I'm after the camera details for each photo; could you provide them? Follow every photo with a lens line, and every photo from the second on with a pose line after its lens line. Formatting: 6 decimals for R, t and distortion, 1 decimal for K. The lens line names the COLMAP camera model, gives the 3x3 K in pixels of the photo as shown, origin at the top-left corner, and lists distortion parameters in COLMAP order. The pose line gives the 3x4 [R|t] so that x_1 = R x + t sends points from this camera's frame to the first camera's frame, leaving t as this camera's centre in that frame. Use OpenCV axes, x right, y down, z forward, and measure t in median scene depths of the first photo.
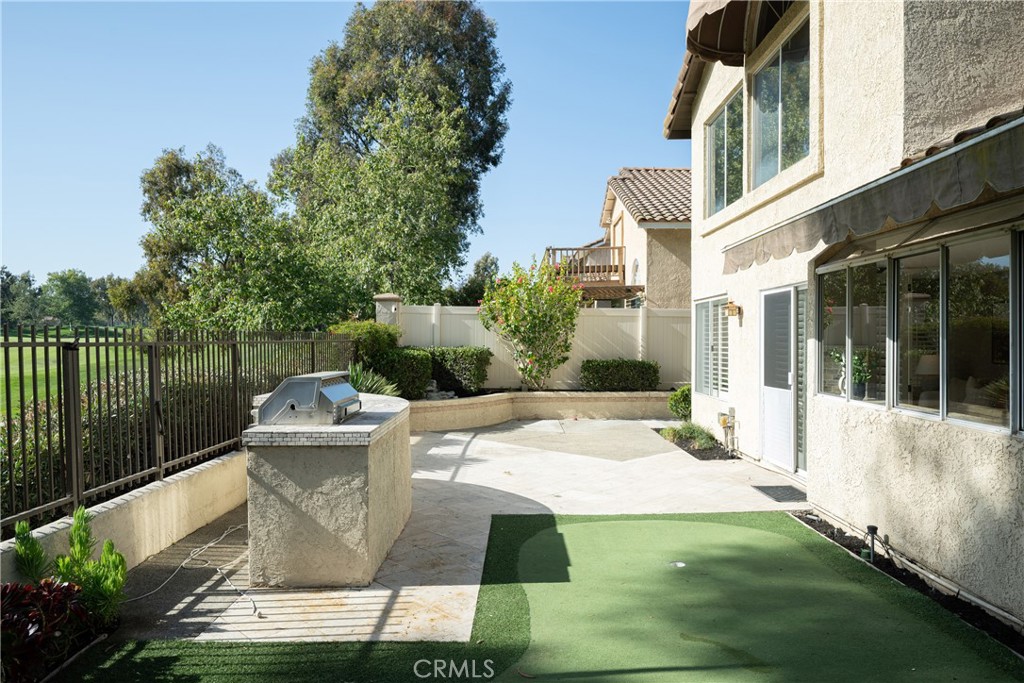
lens RADIAL K [[675.4, 0, 515.1], [0, 675.4, 343.4], [0, 0, 1]] dist [-0.007709, -0.000521]
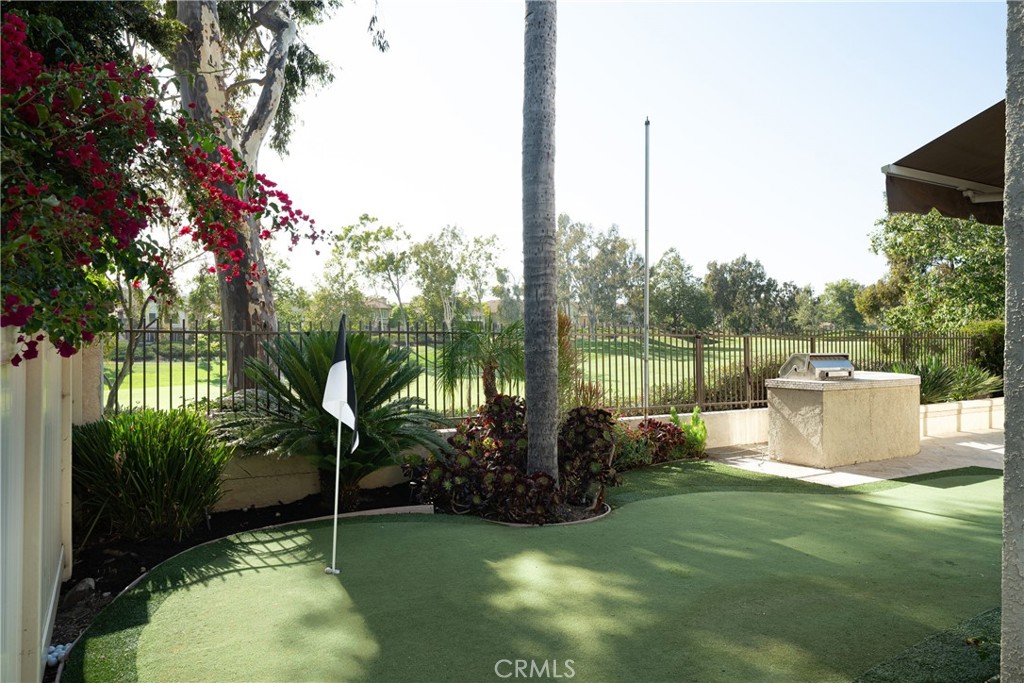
lens RADIAL K [[675.4, 0, 512.9], [0, 675.4, 340.6], [0, 0, 1]] dist [-0.007709, -0.000521]
pose [[0.499839, -0.000251, -0.866118, 0.090083], [-0.008472, 0.999951, -0.005178, 0.003330], [0.866077, 0.009926, 0.499812, -0.059980]]
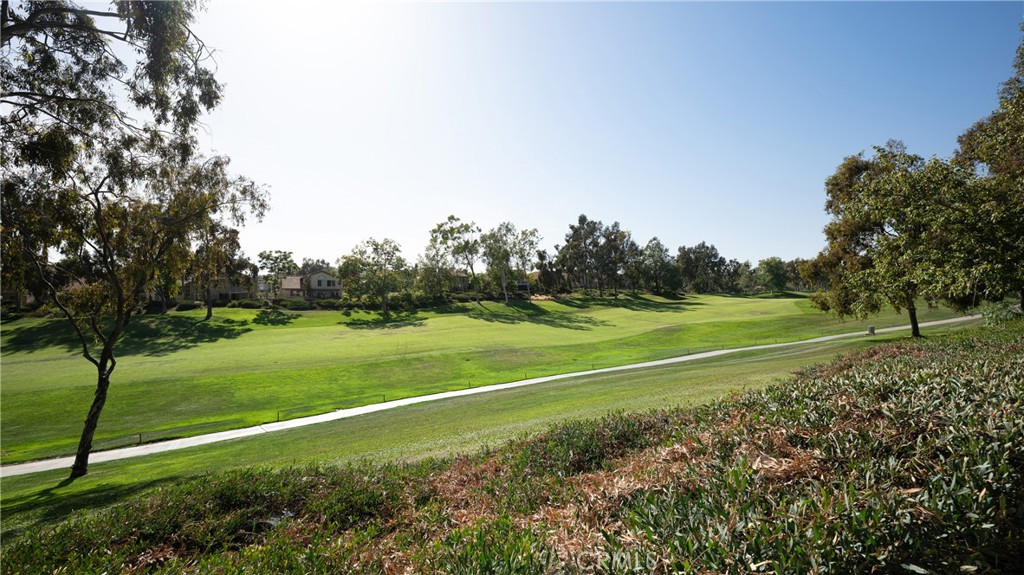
lens RADIAL K [[405.2, 0, 521.0], [0, 405.2, 302.6], [0, 0, 1]] dist [0.011809, -0.000178]
pose [[0.422098, 0.013863, -0.906444, -0.059884], [-0.011566, 0.999884, 0.009906, -0.003301], [0.906476, 0.006303, 0.422210, 0.089007]]
